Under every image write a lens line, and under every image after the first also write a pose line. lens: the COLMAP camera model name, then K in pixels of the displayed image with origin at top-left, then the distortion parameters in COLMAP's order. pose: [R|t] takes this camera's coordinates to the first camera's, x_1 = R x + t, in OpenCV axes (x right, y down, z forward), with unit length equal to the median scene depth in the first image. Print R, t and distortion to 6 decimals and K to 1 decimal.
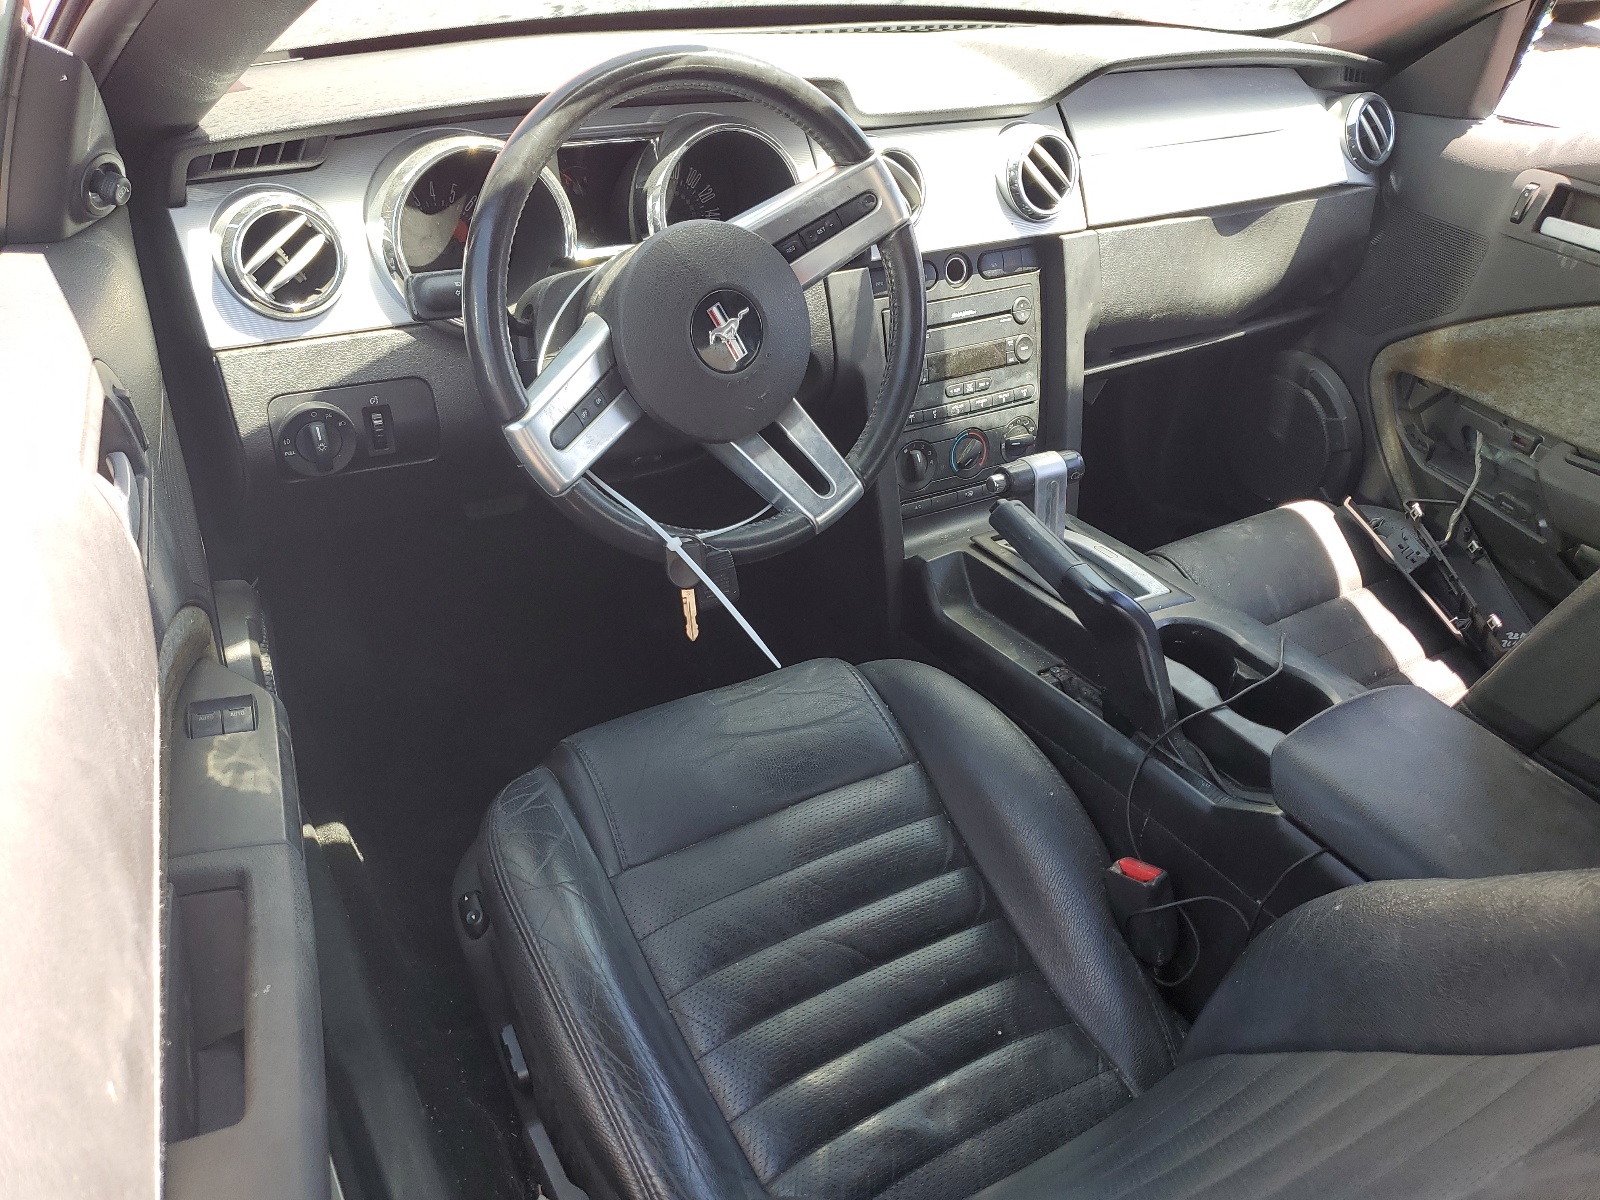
lens RADIAL K [[1245.7, 0, 800.0], [0, 1245.7, 600.0], [0, 0, 1]] dist [0.016199, -0.003842]
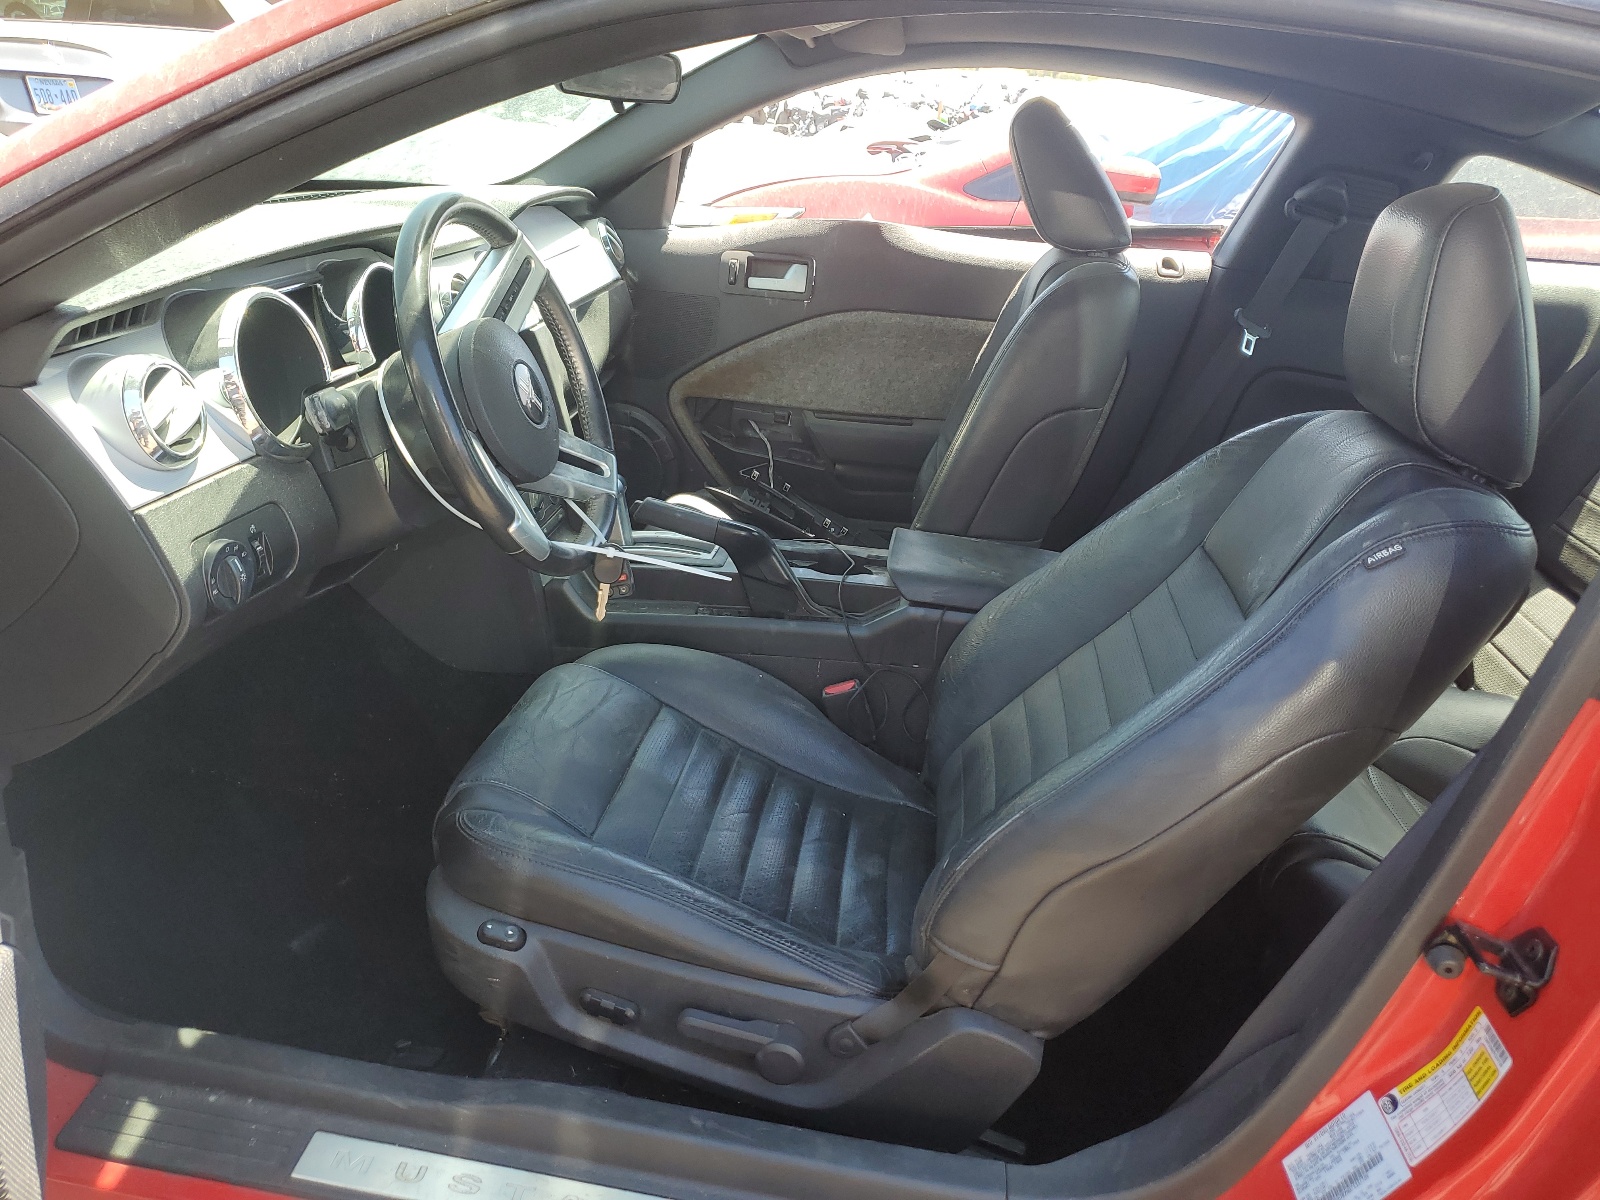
lens RADIAL K [[1245.7, 0, 800.0], [0, 1245.7, 600.0], [0, 0, 1]] dist [0.016199, -0.003842]
pose [[0.626851, -0.304039, 0.717369, -0.642997], [0.396779, 0.916957, 0.041917, 0.027650], [-0.670540, 0.258361, 0.695432, -0.030923]]
